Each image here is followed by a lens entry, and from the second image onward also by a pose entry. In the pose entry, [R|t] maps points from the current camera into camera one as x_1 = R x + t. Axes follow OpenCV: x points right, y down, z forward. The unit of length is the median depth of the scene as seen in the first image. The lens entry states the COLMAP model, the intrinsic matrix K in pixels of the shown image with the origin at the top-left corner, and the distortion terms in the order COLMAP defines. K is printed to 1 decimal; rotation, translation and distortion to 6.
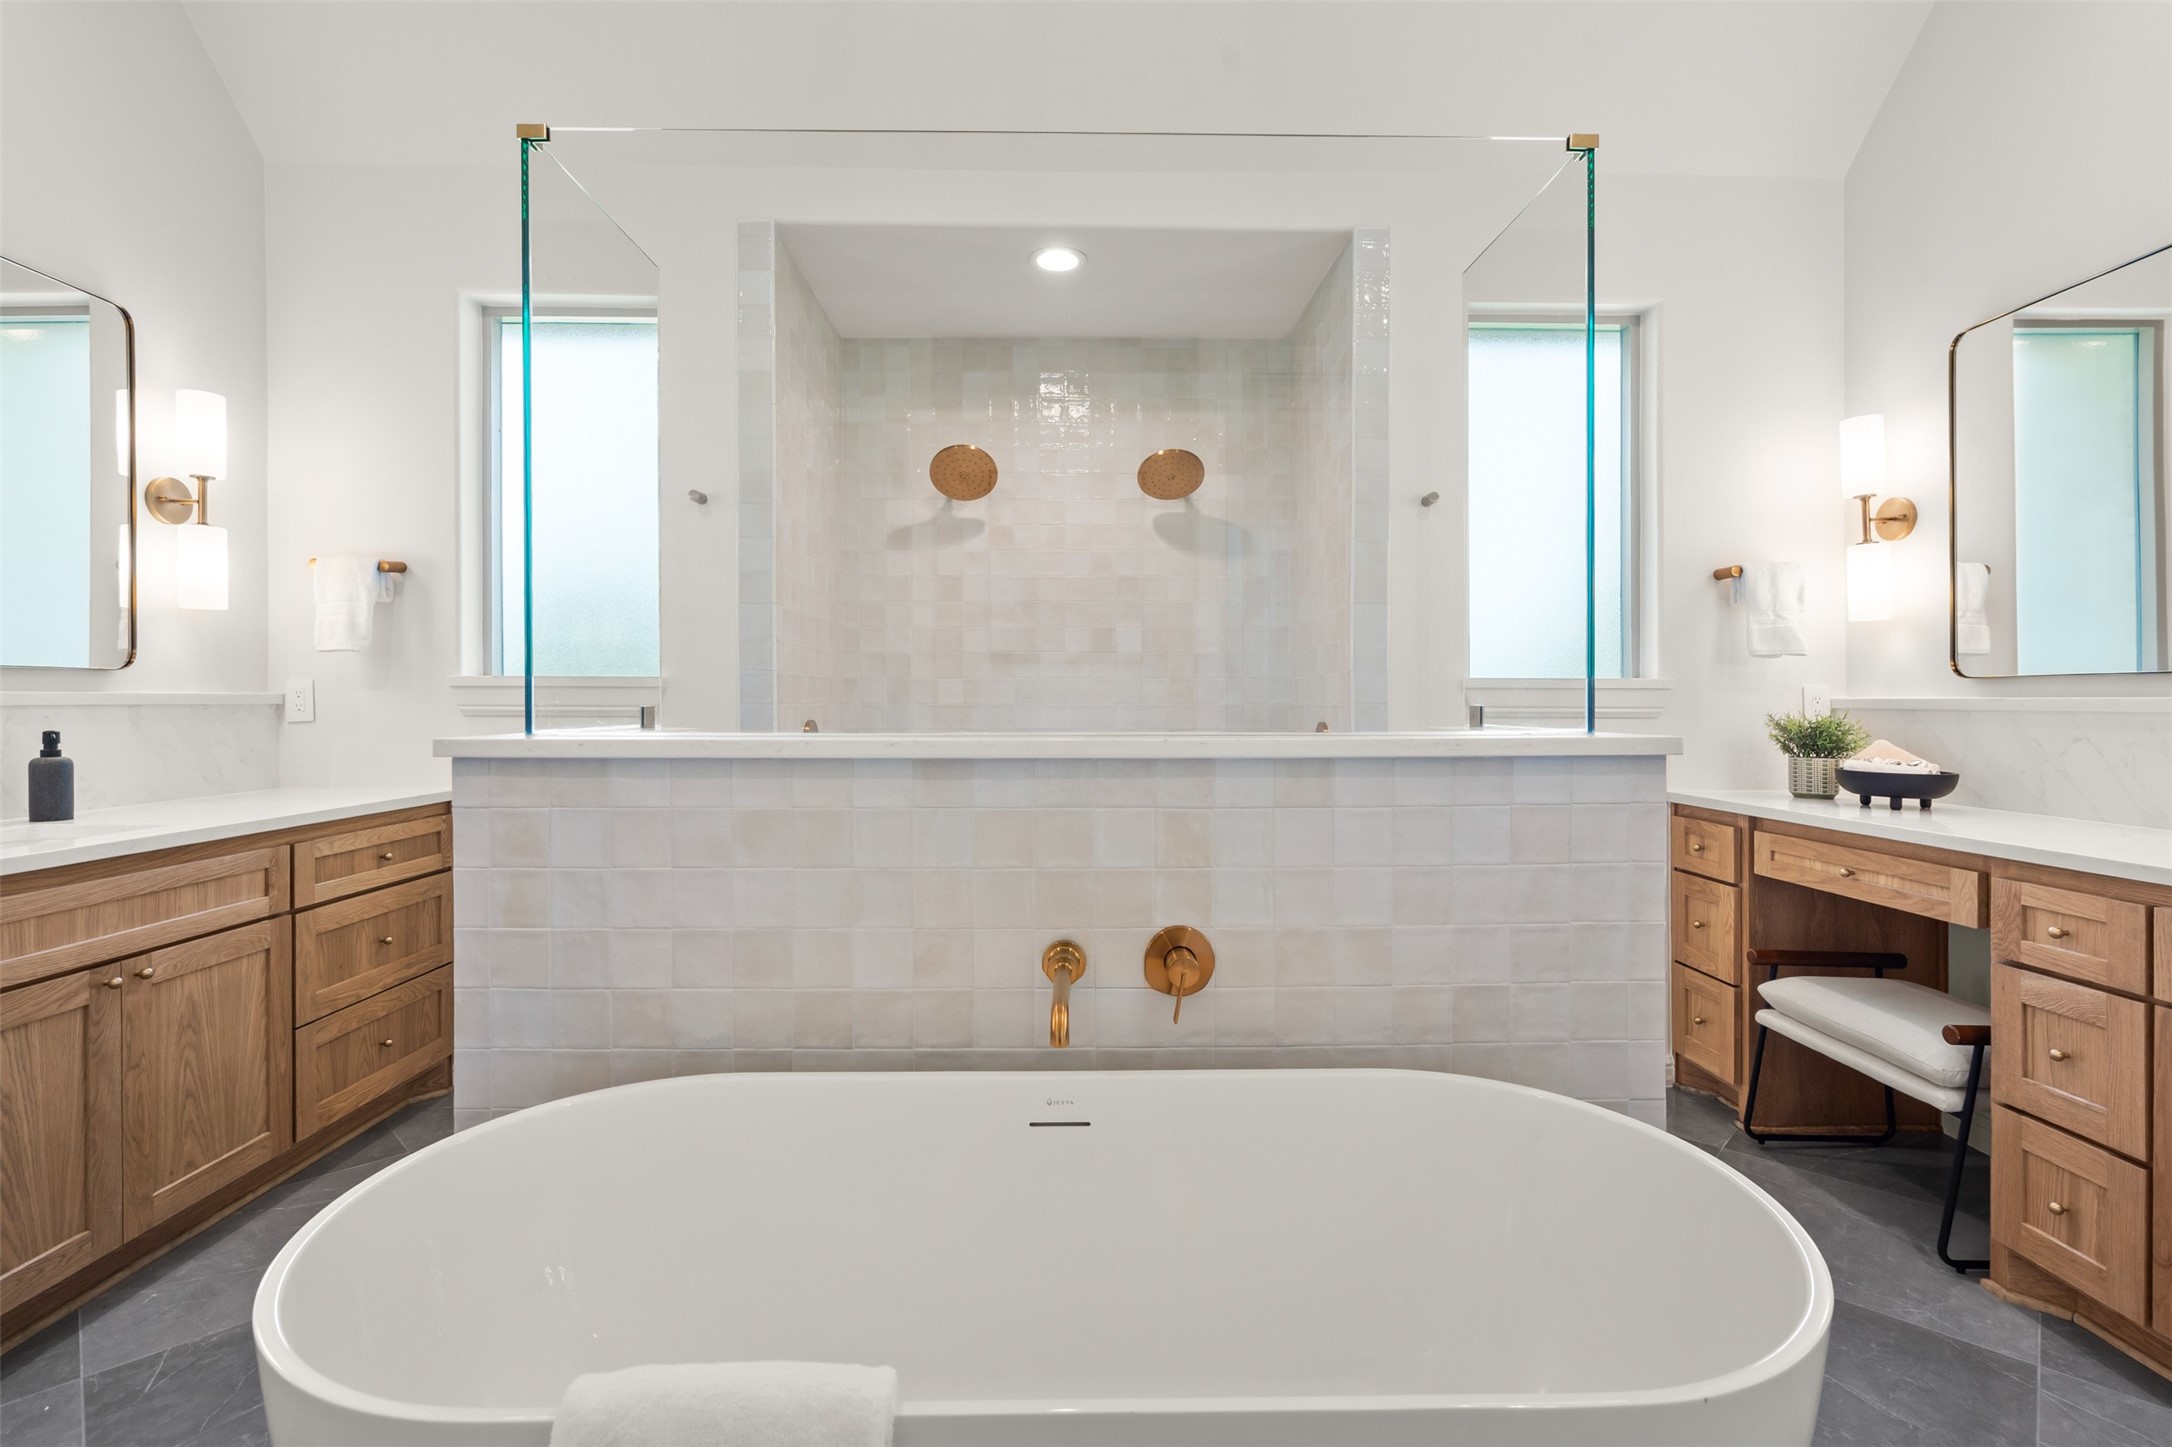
lens RADIAL K [[1005.6, 0, 1086.1], [0, 1005.6, 705.0], [0, 0, 1]] dist [-0.003497, 0.002347]
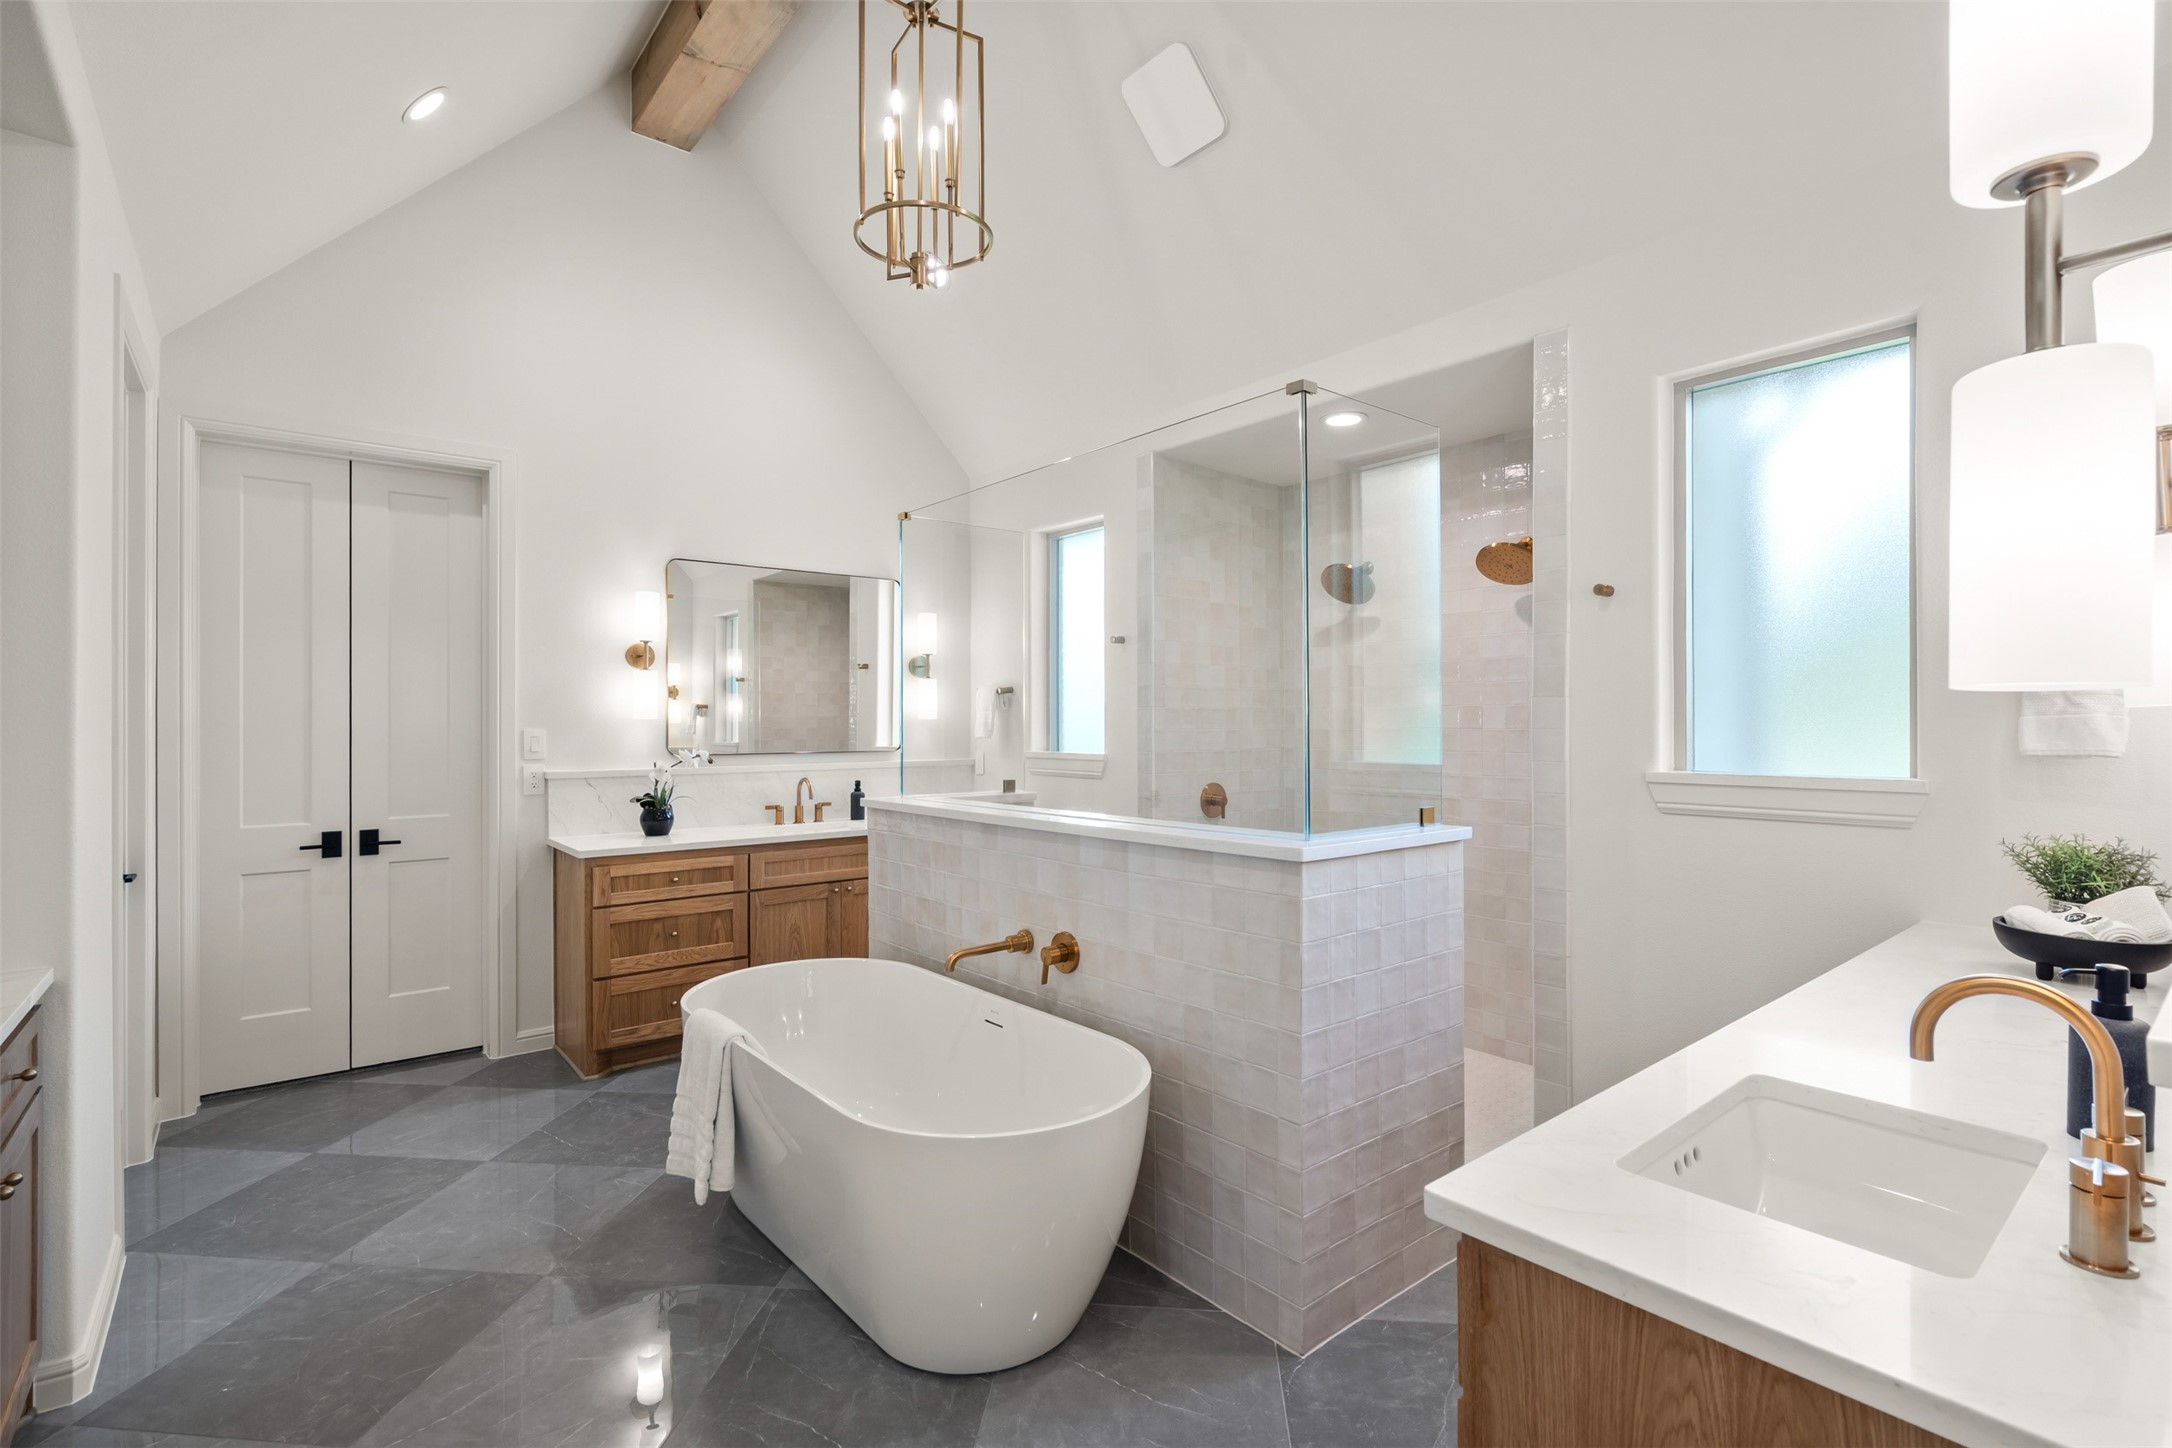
lens RADIAL K [[1005.6, 0, 1092.3], [0, 1005.6, 729.3], [0, 0, 1]] dist [-0.003497, 0.002347]
pose [[0.627571, 0.001395, -0.778558, 0.913130], [-0.000646, 0.999999, 0.001270, -0.078616], [0.778559, -0.000294, 0.627571, -0.016656]]
